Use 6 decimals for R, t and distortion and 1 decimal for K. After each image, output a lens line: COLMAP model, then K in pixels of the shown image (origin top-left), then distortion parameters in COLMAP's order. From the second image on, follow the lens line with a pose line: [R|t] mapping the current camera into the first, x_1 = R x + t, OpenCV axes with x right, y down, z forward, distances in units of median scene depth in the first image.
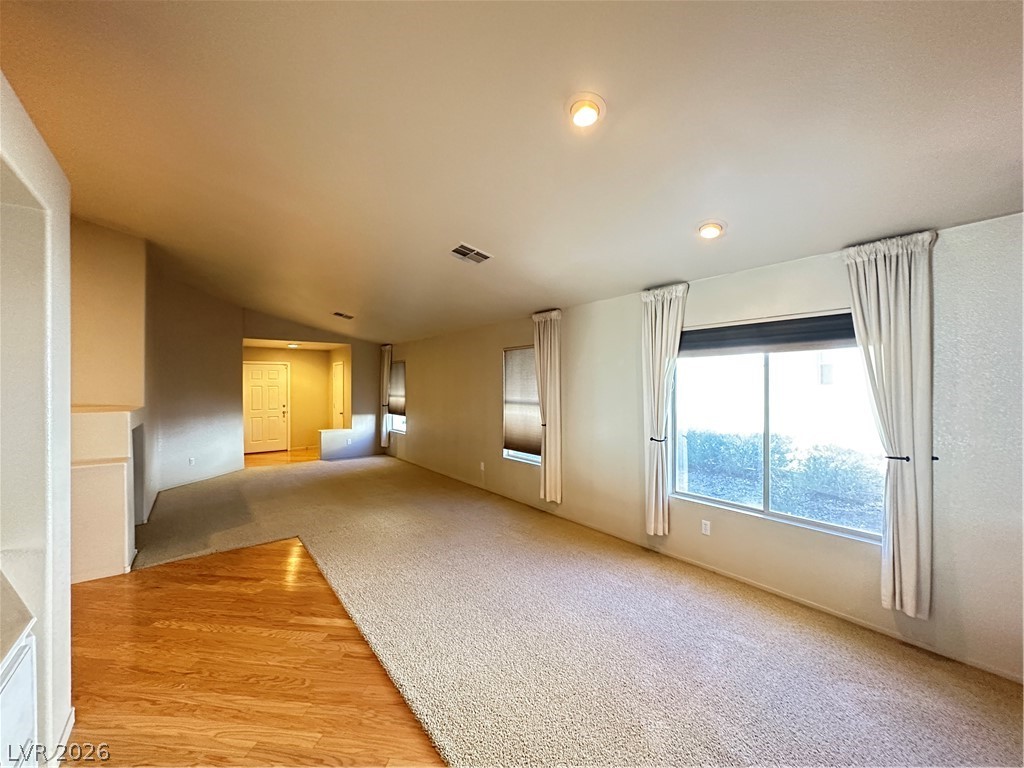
lens RADIAL K [[408.4, 0, 509.2], [0, 408.4, 387.7], [0, 0, 1]] dist [-0.003056, 0.000321]
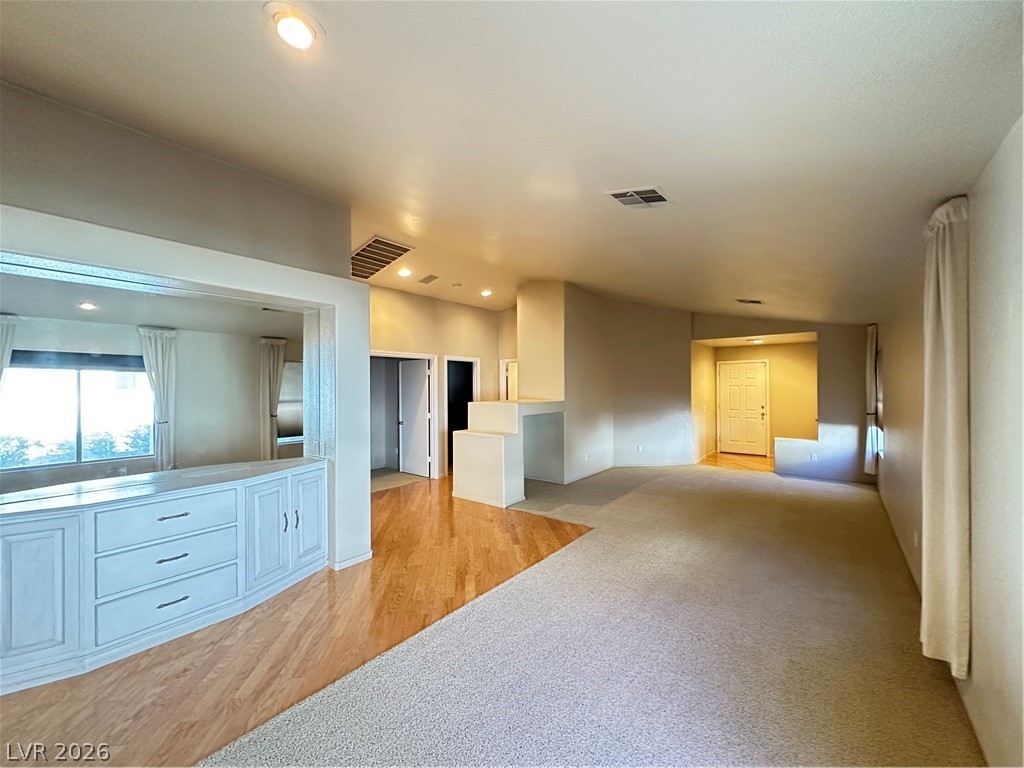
lens RADIAL K [[408.4, 0, 512.8], [0, 408.4, 380.0], [0, 0, 1]] dist [-0.003056, 0.000321]
pose [[0.243310, -0.016670, -0.969805, 0.230835], [-0.000580, 0.999850, -0.017332, -0.000430], [0.969948, 0.004780, 0.243264, 0.269461]]
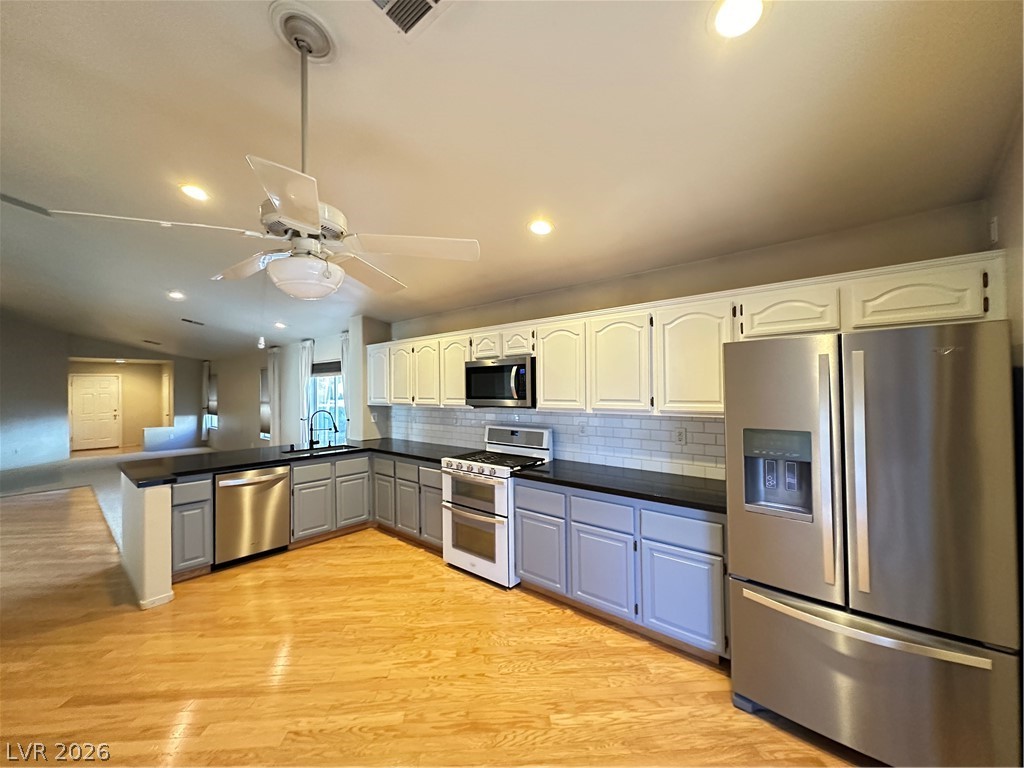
lens RADIAL K [[408.4, 0, 516.0], [0, 408.4, 387.2], [0, 0, 1]] dist [-0.003056, 0.000321]
pose [[0.979467, -0.012443, 0.201219, 0.431738], [0.014155, 0.999875, -0.007075, 0.001229], [-0.201106, 0.009778, 0.979521, -0.494725]]
